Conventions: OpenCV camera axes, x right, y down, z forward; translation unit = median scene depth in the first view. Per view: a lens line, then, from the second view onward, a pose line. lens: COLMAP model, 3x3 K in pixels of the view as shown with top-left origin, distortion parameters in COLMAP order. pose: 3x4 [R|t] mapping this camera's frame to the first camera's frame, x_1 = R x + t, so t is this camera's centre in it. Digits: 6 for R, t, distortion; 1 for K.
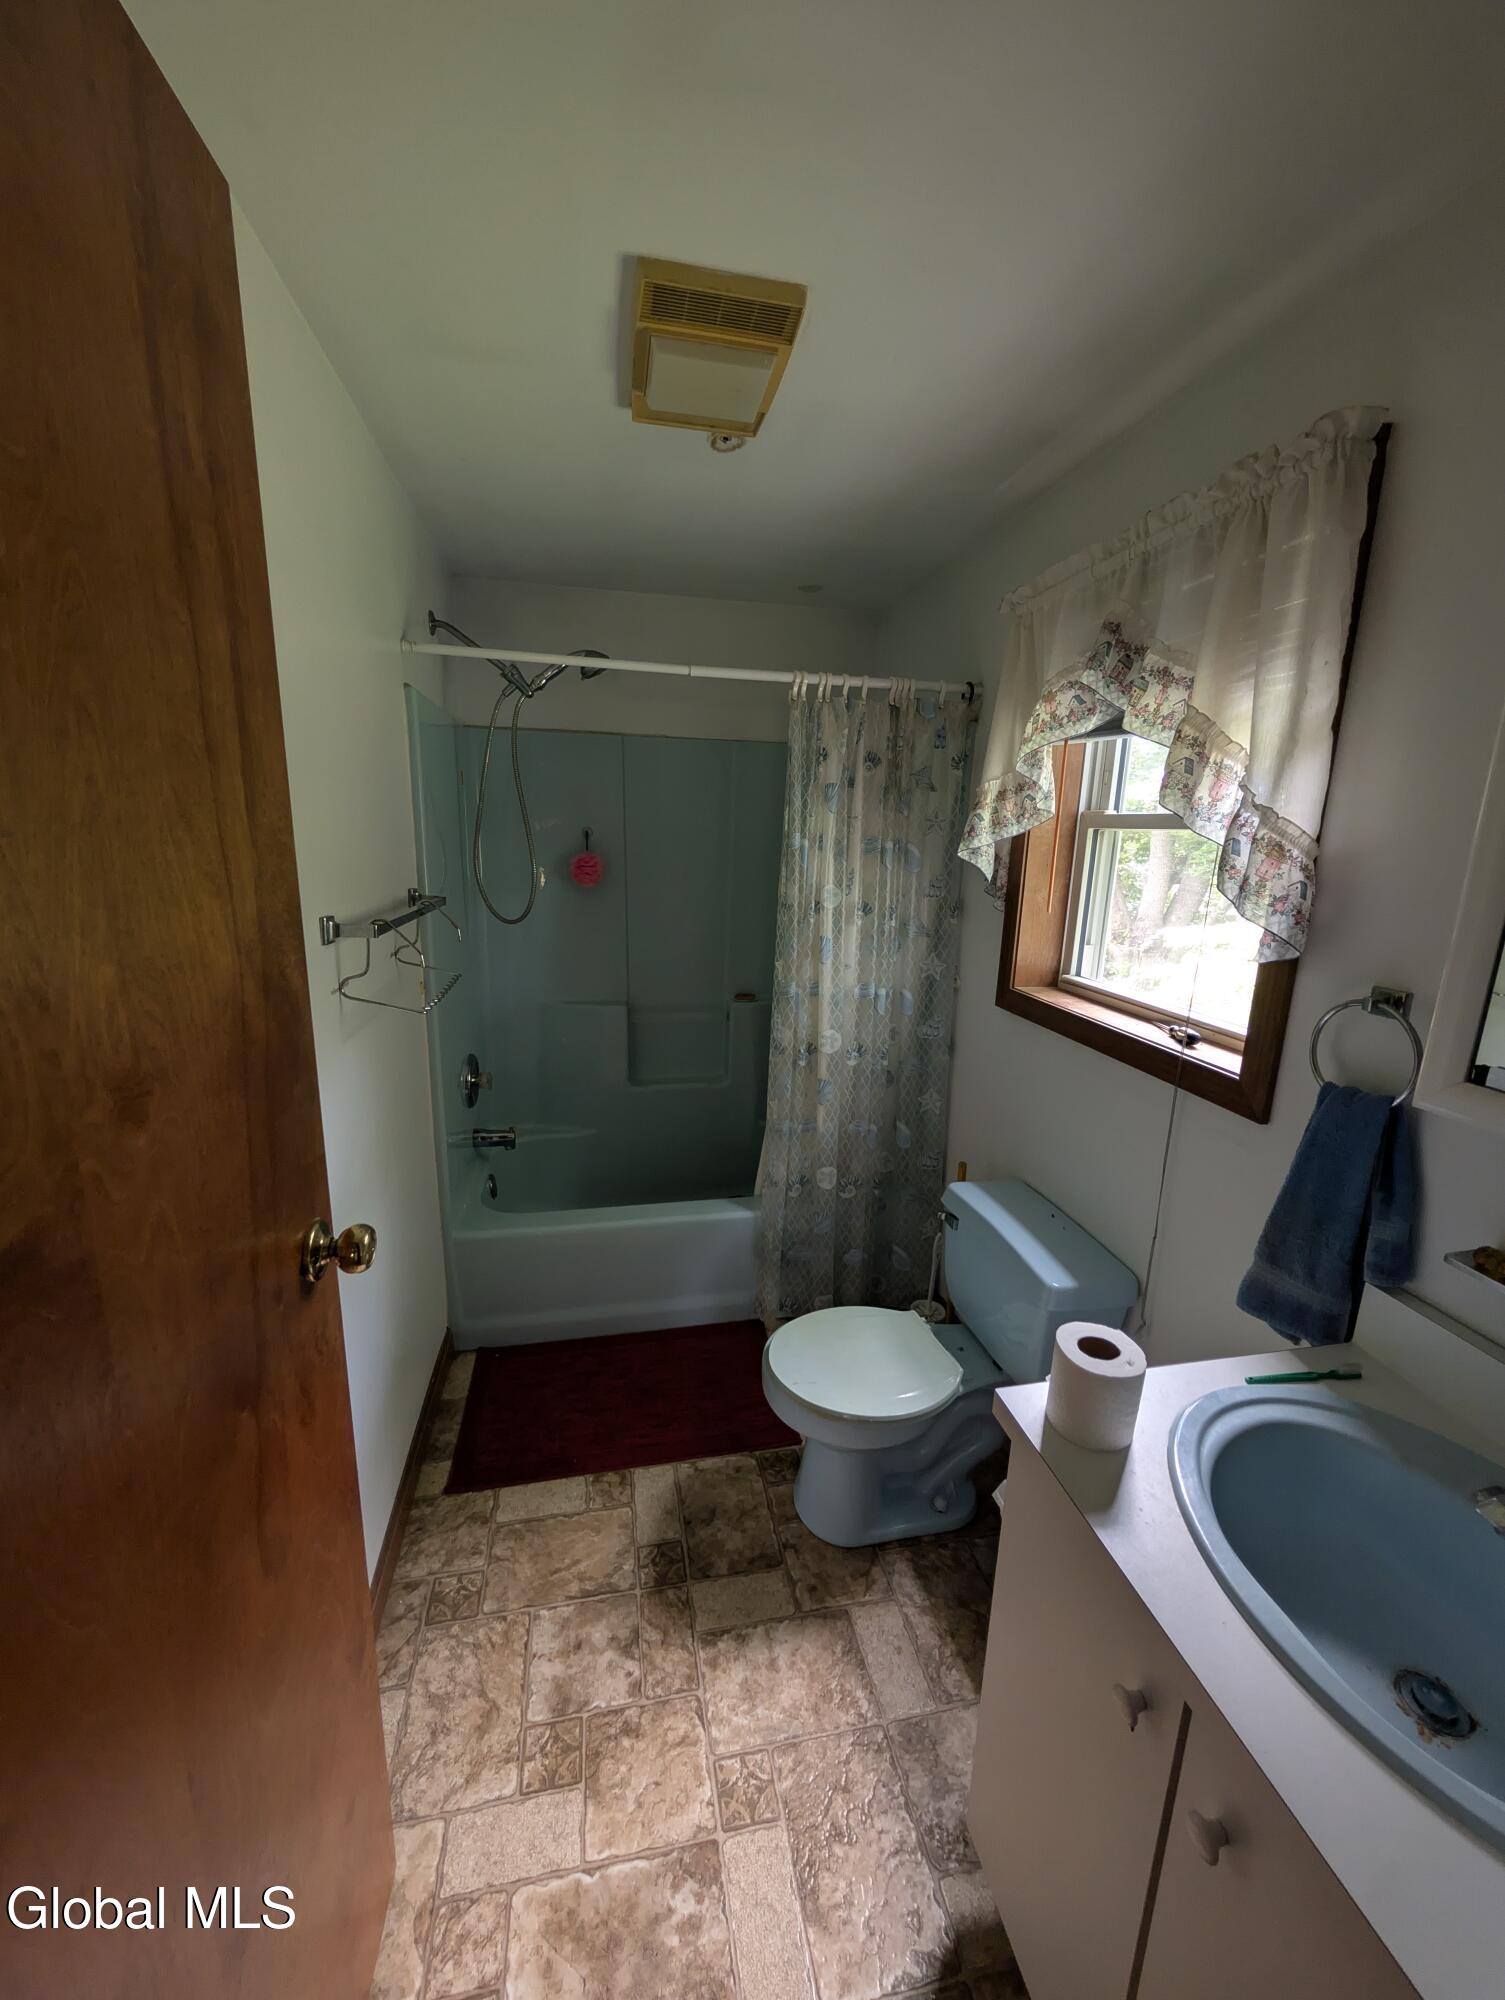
lens RADIAL K [[753.0, 0, 743.6], [0, 753.0, 1002.6], [0, 0, 1]] dist [-0.000109, 0.000102]
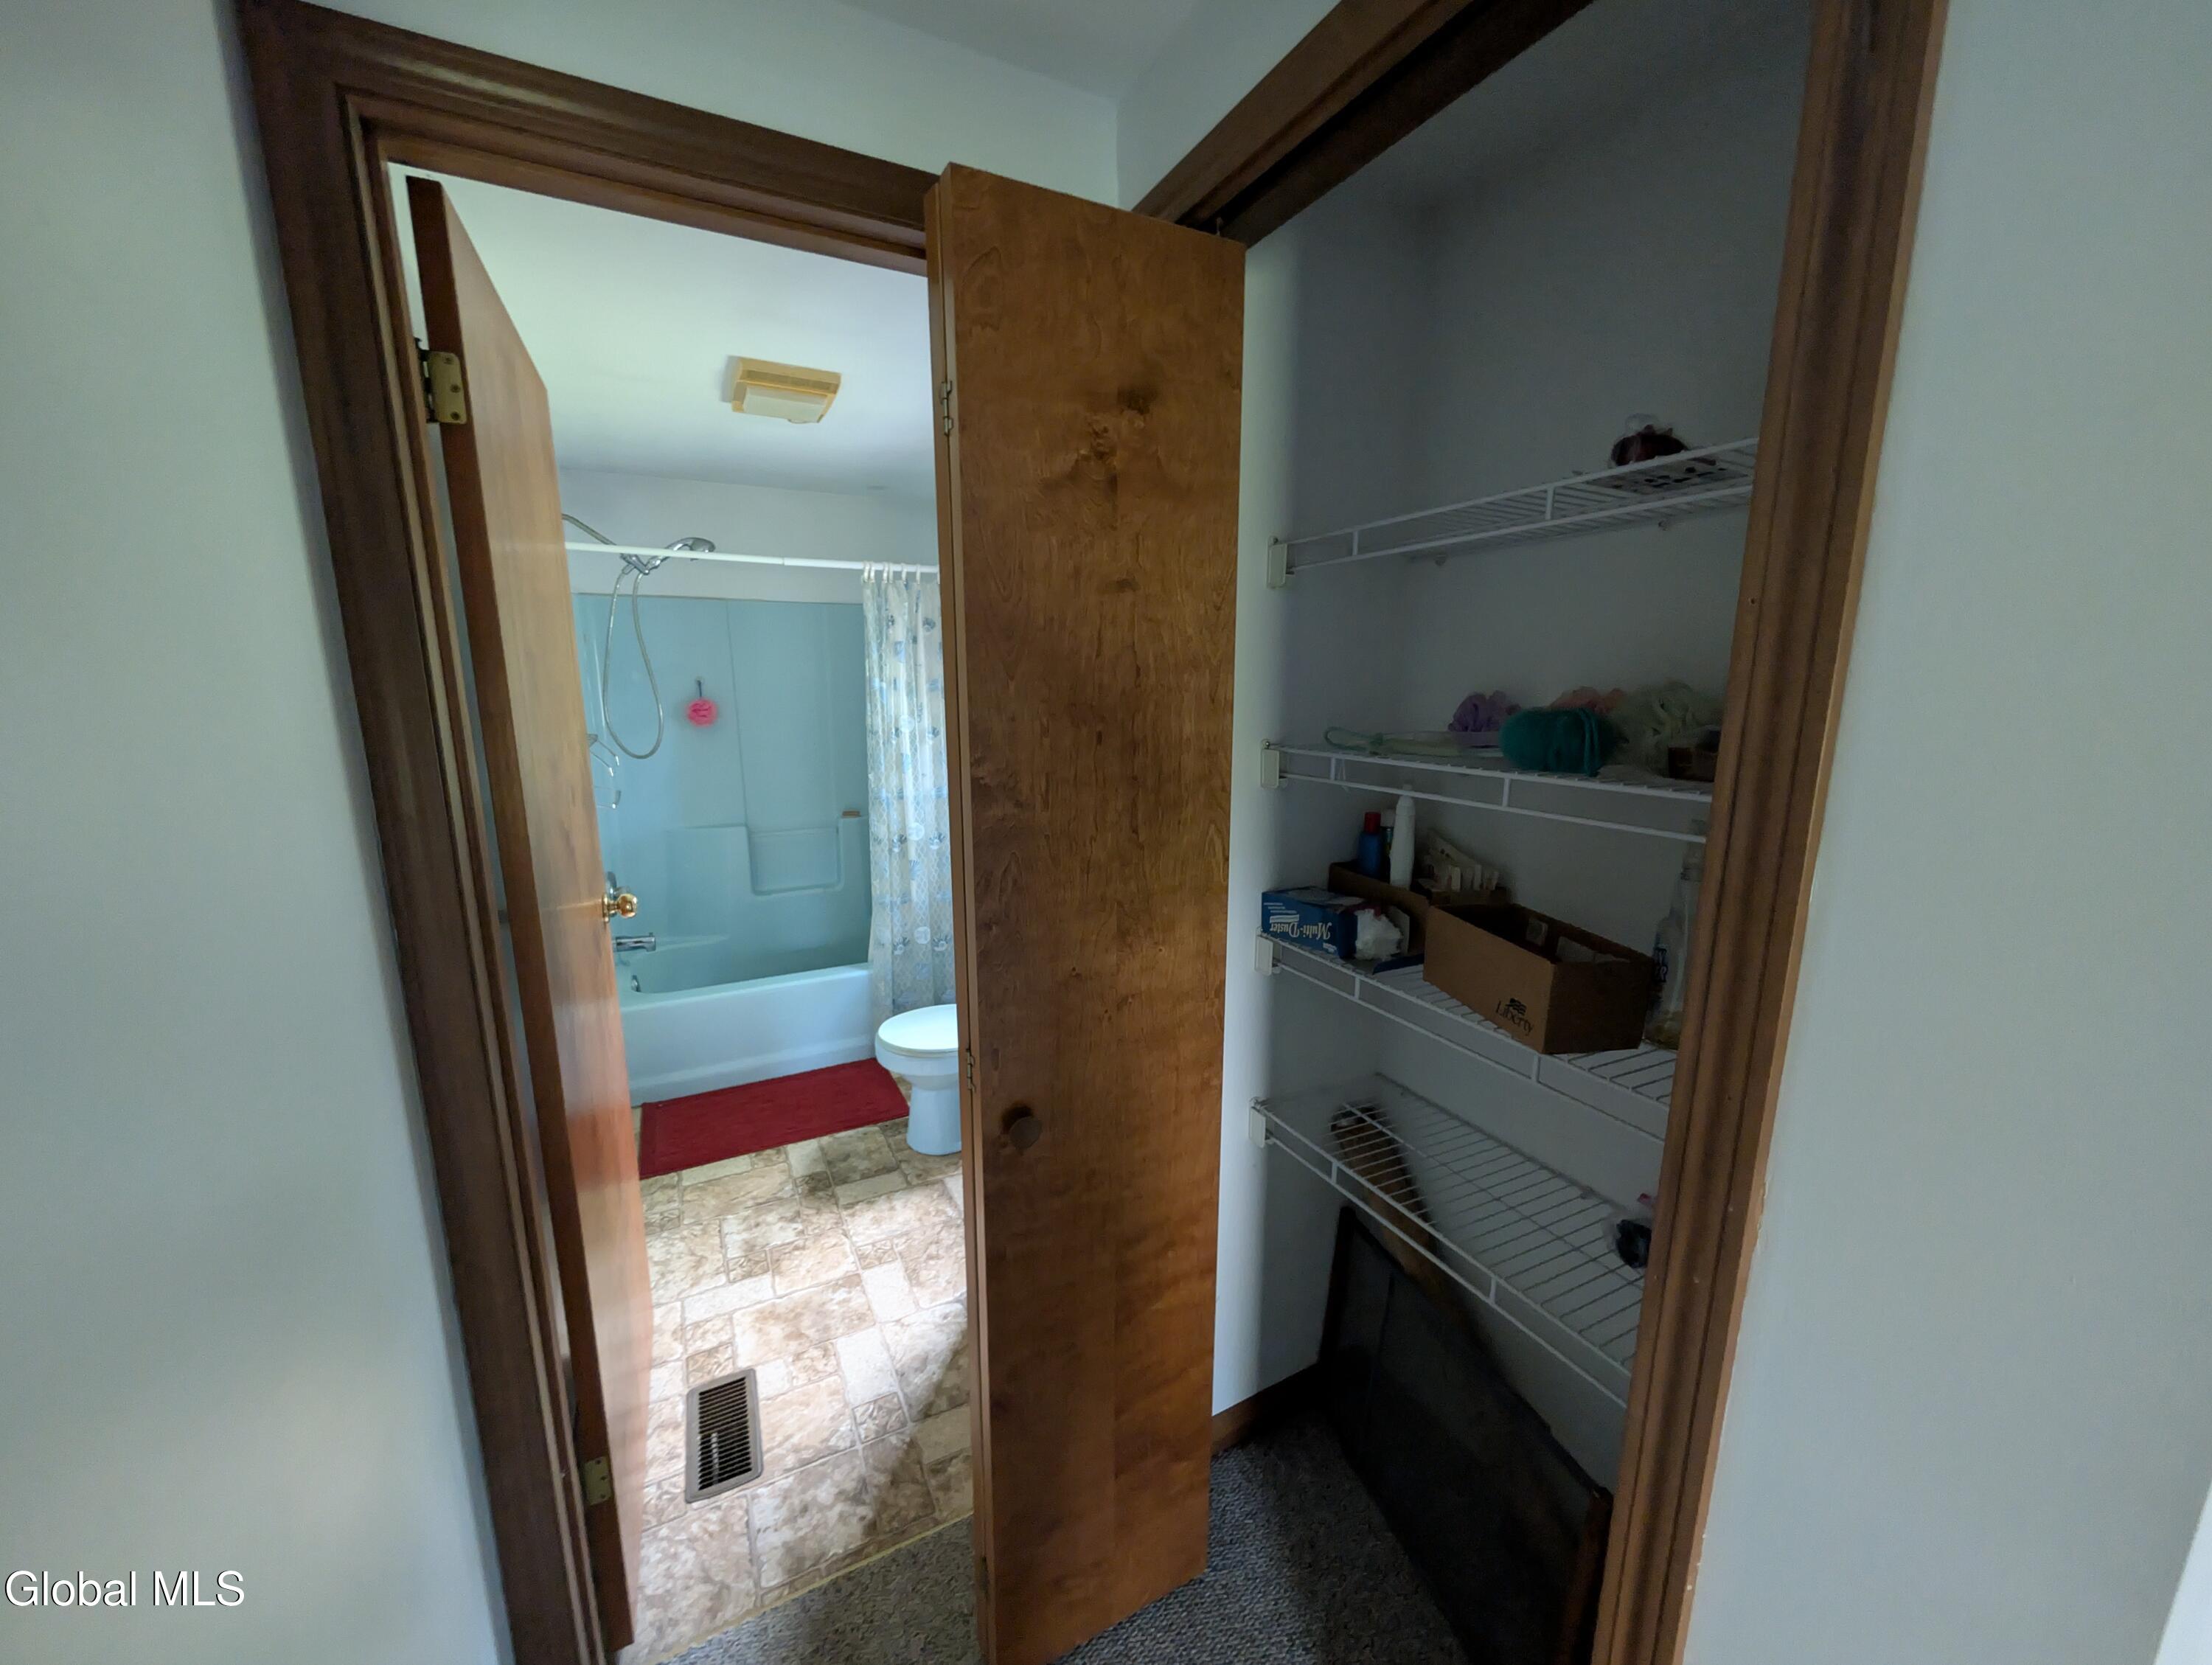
lens RADIAL K [[832.9, 0, 1100.5], [0, 832.9, 838.8], [0, 0, 1]] dist [-0.000109, 0.000102]
pose [[0.959880, -0.076699, 0.269717, 0.032754], [0.083189, 0.996453, -0.012697, 0.121233], [-0.267786, 0.034625, 0.962856, -0.566086]]
